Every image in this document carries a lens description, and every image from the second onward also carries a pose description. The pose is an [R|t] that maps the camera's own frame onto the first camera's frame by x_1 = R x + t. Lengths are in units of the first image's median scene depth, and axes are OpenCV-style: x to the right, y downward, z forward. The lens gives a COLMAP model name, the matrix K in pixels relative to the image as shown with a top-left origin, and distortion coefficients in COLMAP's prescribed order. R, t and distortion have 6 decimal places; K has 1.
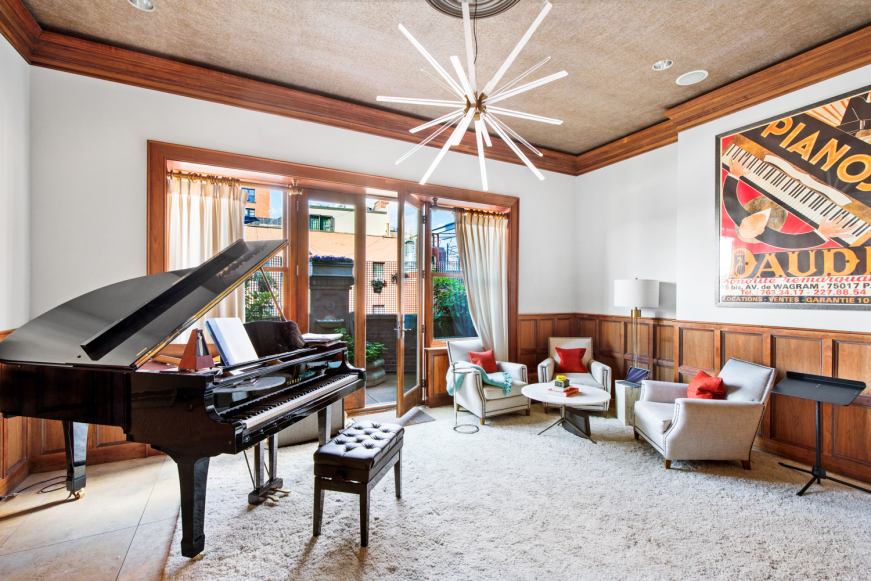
lens RADIAL K [[395.8, 0, 436.2], [0, 395.8, 292.8], [0, 0, 1]] dist [0.002953, -0.000438]
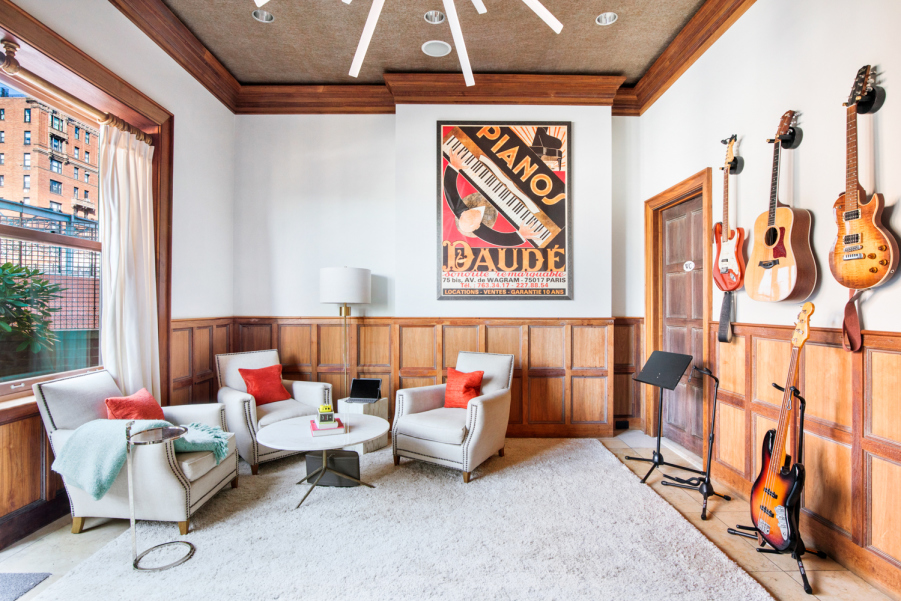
lens RADIAL K [[470.1, 0, 451.1], [0, 470.1, 301.0], [0, 0, 1]] dist [-0.020554, -0.000018]
pose [[0.446540, 0.005894, 0.894744, -0.317058], [-0.000321, 0.999979, -0.006427, 0.048551], [-0.894764, 0.002583, 0.446533, 0.520407]]
